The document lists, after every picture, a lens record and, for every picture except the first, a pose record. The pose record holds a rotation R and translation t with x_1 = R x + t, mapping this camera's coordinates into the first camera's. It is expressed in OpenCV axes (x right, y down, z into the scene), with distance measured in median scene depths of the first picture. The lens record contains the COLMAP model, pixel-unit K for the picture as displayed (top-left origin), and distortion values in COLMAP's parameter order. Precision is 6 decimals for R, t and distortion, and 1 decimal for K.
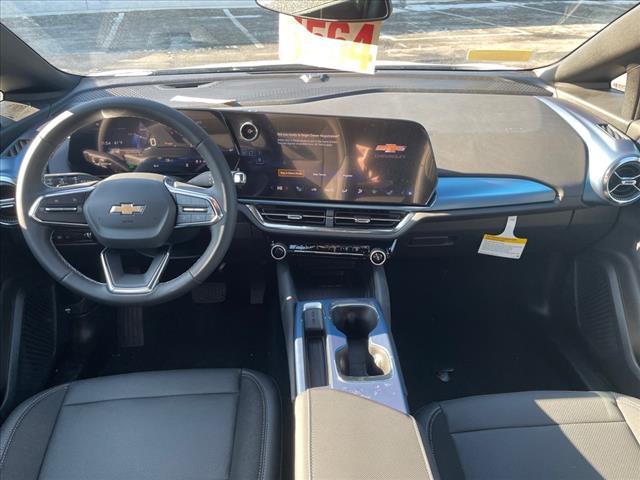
lens RADIAL K [[490.3, 0, 320.0], [0, 490.3, 240.0], [0, 0, 1]] dist [0.085678, -0.134817]
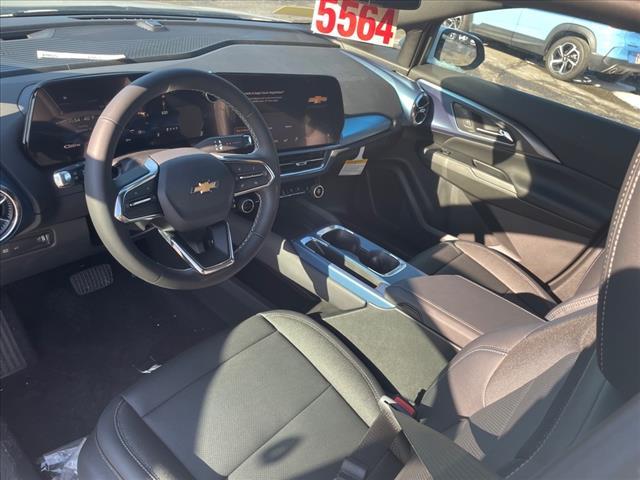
lens RADIAL K [[495.5, 0, 322.7], [0, 495.5, 228.7], [0, 0, 1]] dist [0.087524, -0.126263]
pose [[0.689026, -0.252667, 0.679267, -0.884667], [0.174634, 0.967526, 0.182748, -0.117920], [-0.703382, -0.007295, 0.710774, 0.140450]]
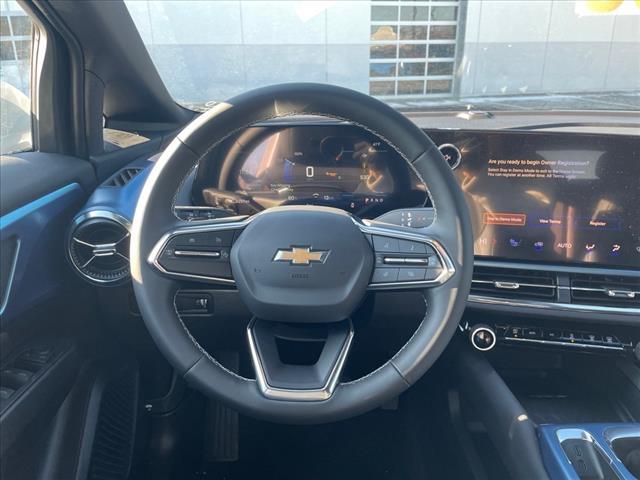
lens RADIAL K [[495.5, 0, 322.7], [0, 495.5, 228.7], [0, 0, 1]] dist [0.087524, -0.126263]
pose [[0.995791, 0.021011, -0.089213, -0.297918], [-0.037804, 0.980872, -0.190950, 0.020632], [0.083494, 0.193519, 0.977537, 0.378796]]
